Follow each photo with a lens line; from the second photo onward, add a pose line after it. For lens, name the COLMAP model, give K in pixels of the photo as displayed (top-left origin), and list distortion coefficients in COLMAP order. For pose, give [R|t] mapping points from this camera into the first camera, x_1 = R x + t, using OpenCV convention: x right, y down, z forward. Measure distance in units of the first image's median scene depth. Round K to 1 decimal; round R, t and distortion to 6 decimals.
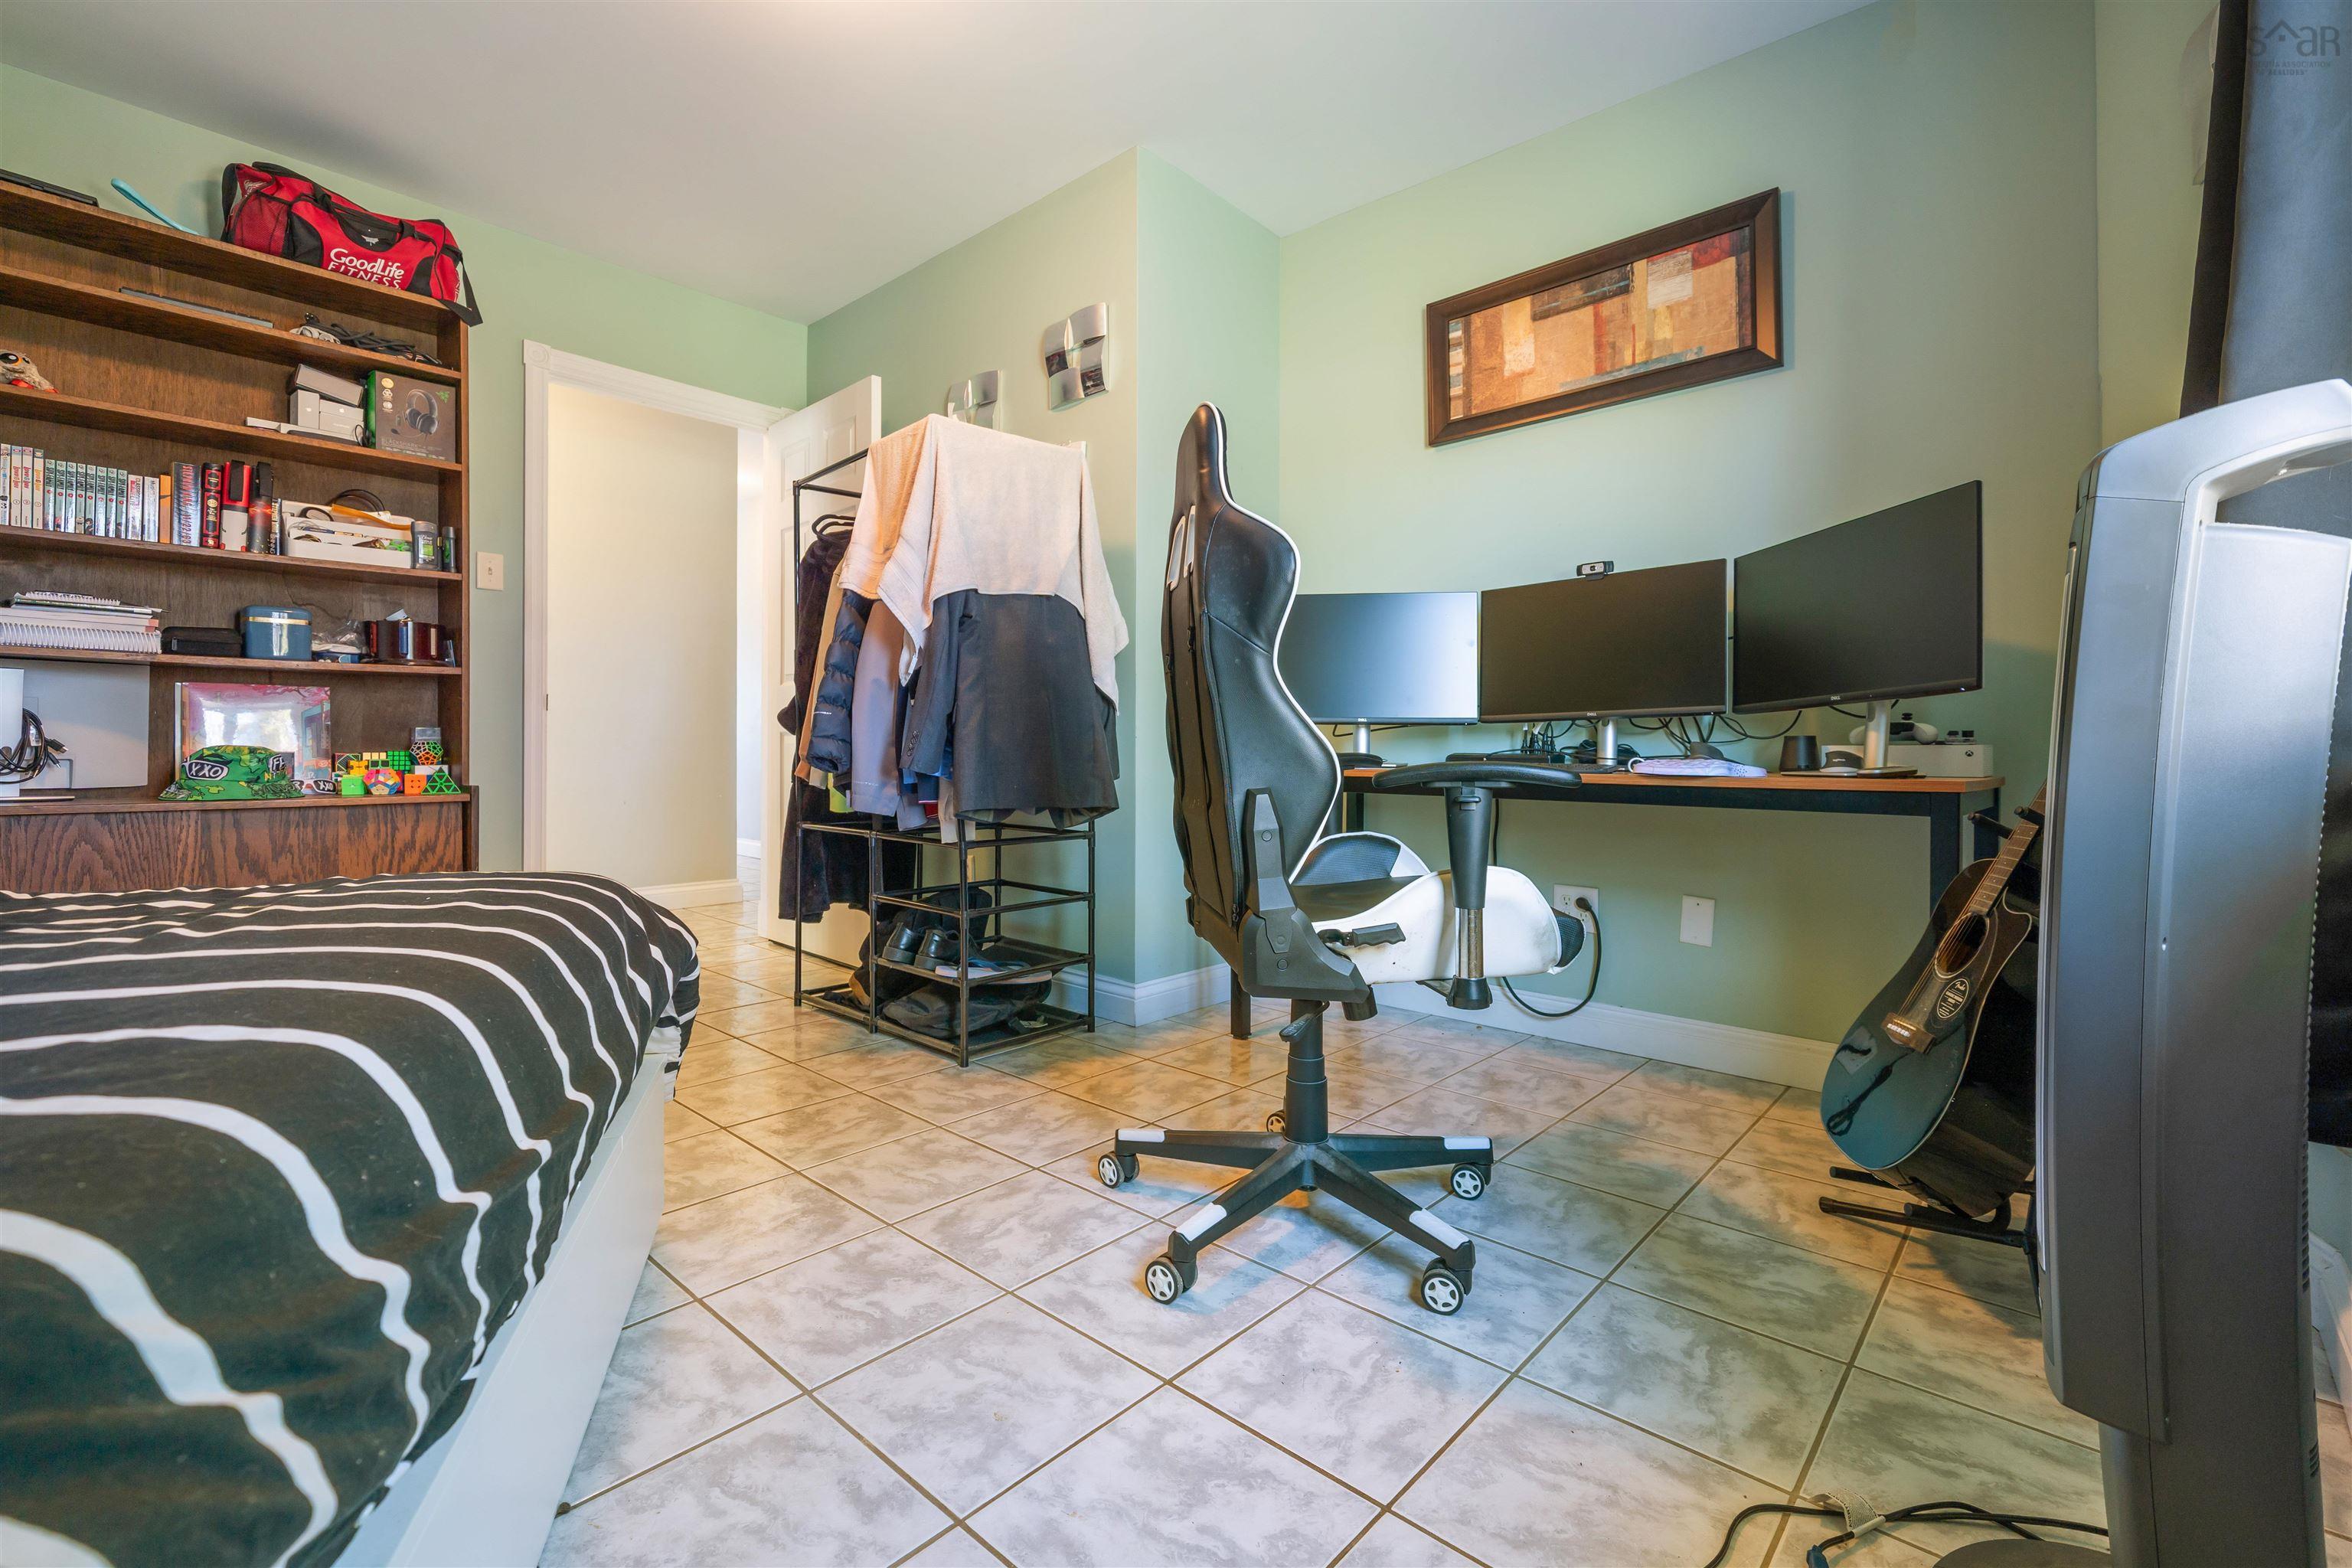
lens RADIAL K [[1000.1, 0, 1178.1], [0, 1000.1, 742.6], [0, 0, 1]] dist [-0.002601, 0.000029]
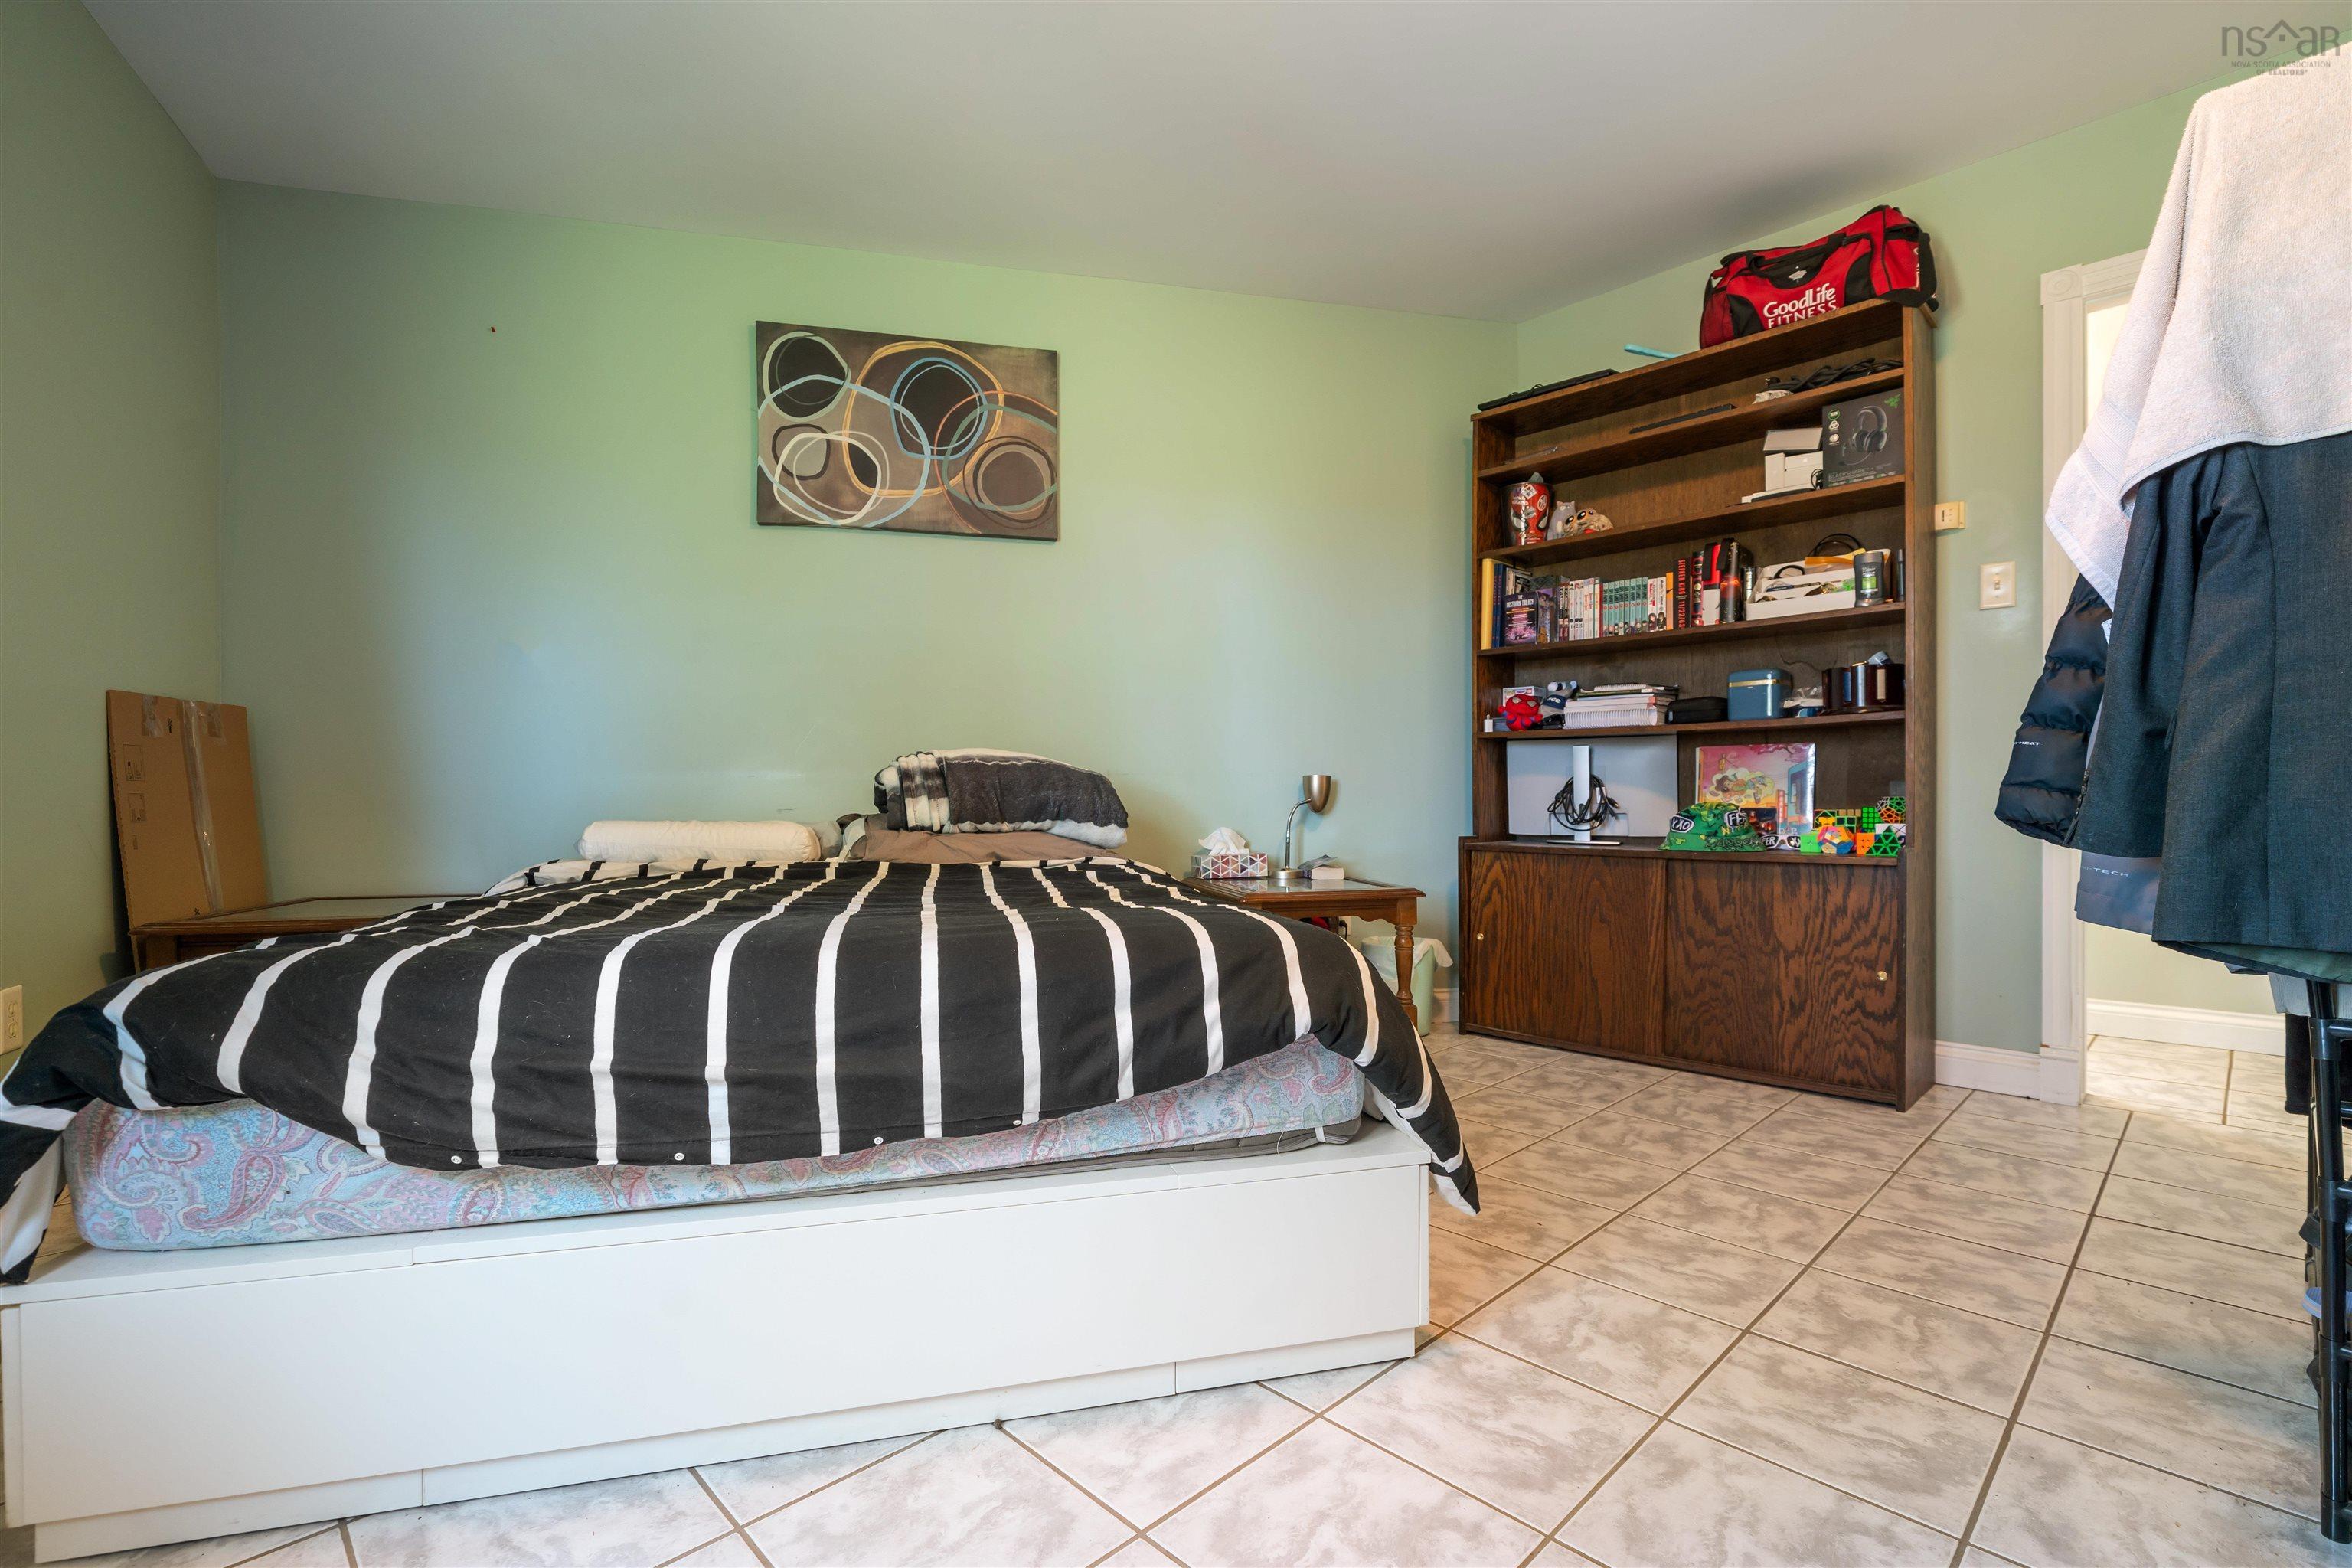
lens RADIAL K [[1050.5, 0, 1172.5], [0, 1050.5, 799.5], [0, 0, 1]] dist [-0.003548, -0.000434]
pose [[-0.061292, -0.005314, -0.998106, 0.236019], [0.008361, 0.999948, -0.005837, 0.001743], [0.998085, -0.008703, -0.061244, 0.457823]]
